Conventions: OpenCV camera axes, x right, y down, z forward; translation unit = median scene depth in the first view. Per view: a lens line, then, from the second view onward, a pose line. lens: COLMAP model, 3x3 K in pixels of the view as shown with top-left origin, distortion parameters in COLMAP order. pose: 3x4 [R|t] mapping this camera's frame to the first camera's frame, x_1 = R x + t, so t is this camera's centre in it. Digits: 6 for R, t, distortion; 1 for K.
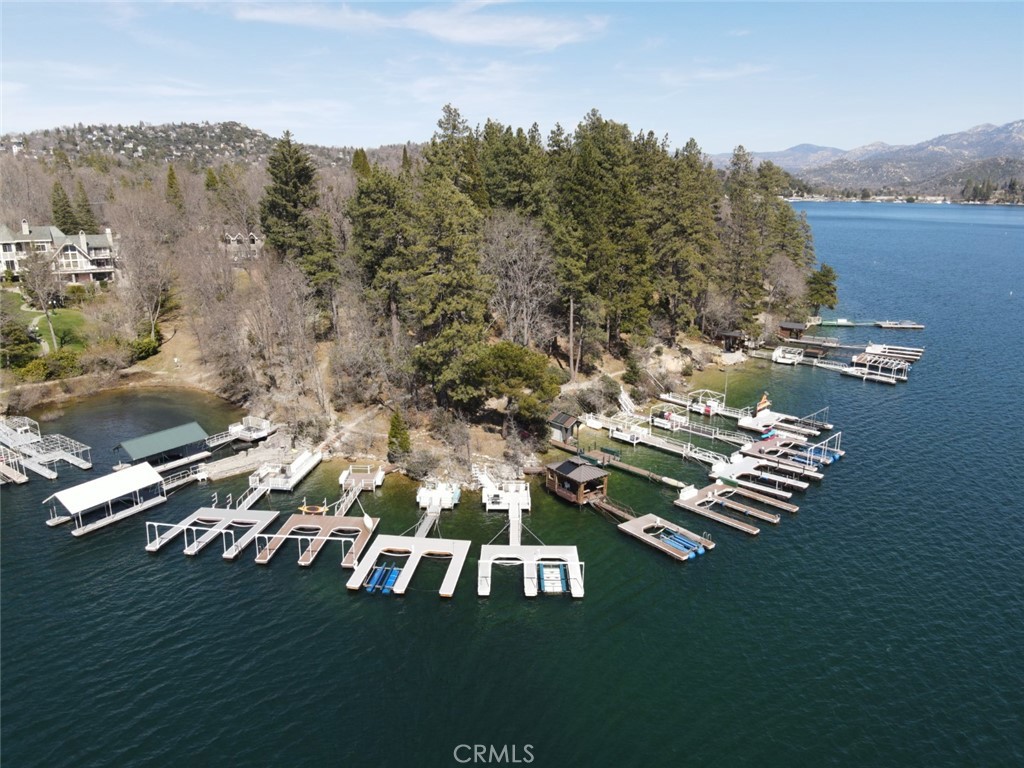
lens RADIAL K [[749.1, 0, 506.6], [0, 749.1, 395.9], [0, 0, 1]] dist [0.000938, 0.010954]
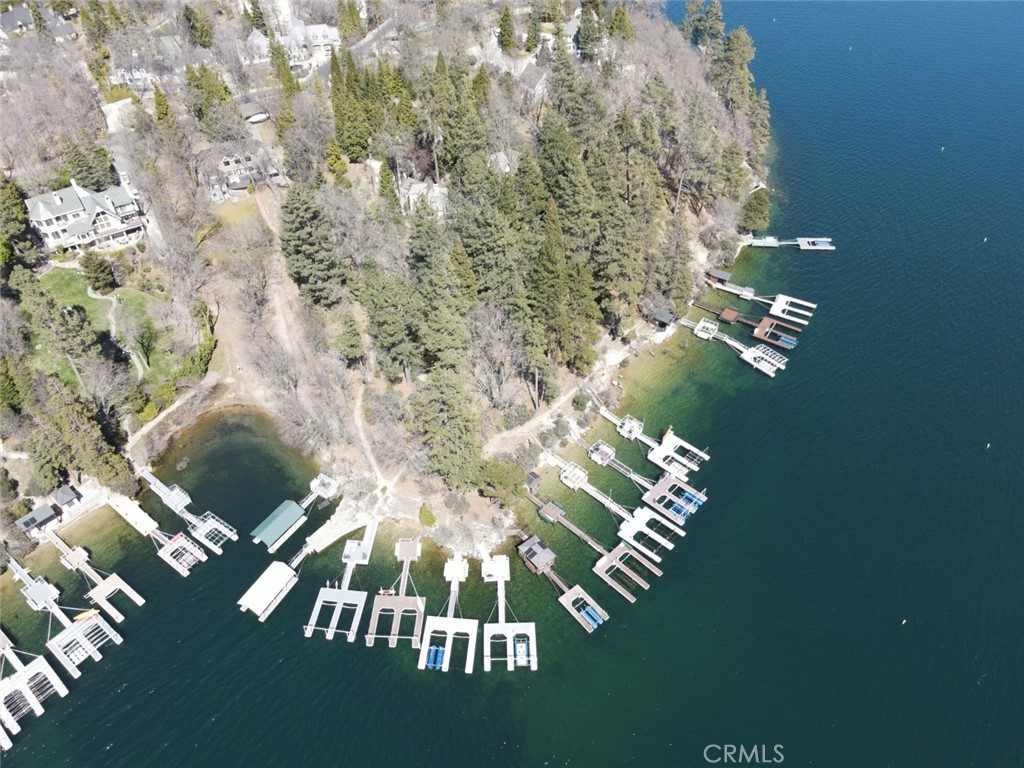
lens RADIAL K [[752.0, 0, 509.8], [0, 752.0, 389.9], [0, 0, 1]] dist [0.009010, -0.004307]
pose [[0.999200, -0.033530, 0.021797, 0.006938], [0.019342, 0.882229, 0.470422, -0.905345], [-0.035003, -0.469624, 0.882172, -0.290747]]
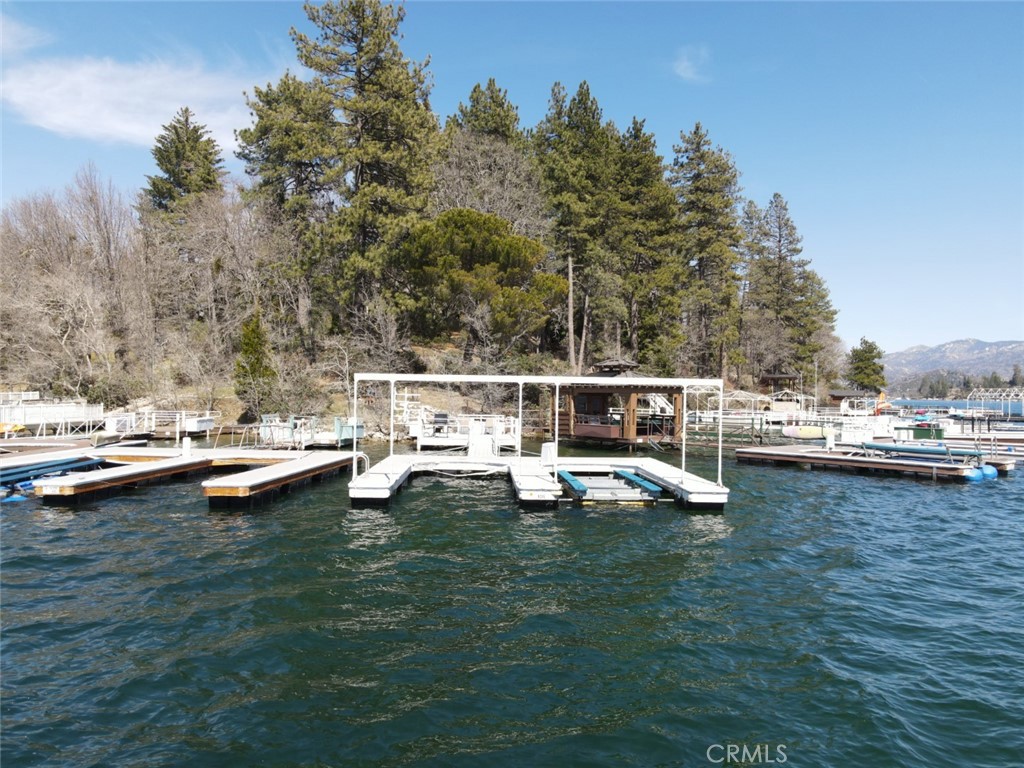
lens RADIAL K [[749.1, 0, 507.9], [0, 749.1, 389.9], [0, 0, 1]] dist [0.013161, 0.007182]
pose [[0.999119, 0.005780, 0.041573, 0.005918], [0.006124, 0.959797, -0.280627, 0.204588], [-0.041524, 0.280634, 0.958916, 0.485444]]
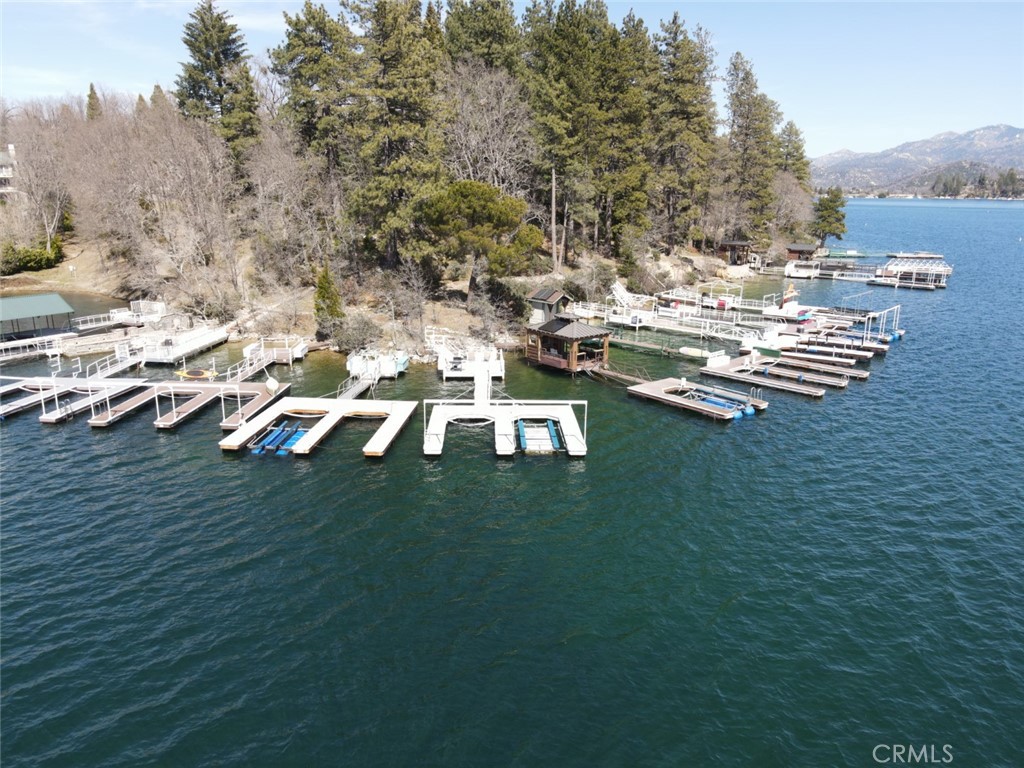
lens RADIAL K [[749.1, 0, 507.9], [0, 749.1, 389.9], [0, 0, 1]] dist [0.013161, 0.007182]
pose [[0.999341, -0.008440, 0.035300, 0.007996], [0.009013, 0.999830, -0.016088, 0.148503], [-0.035158, 0.016395, 0.999247, 0.234890]]
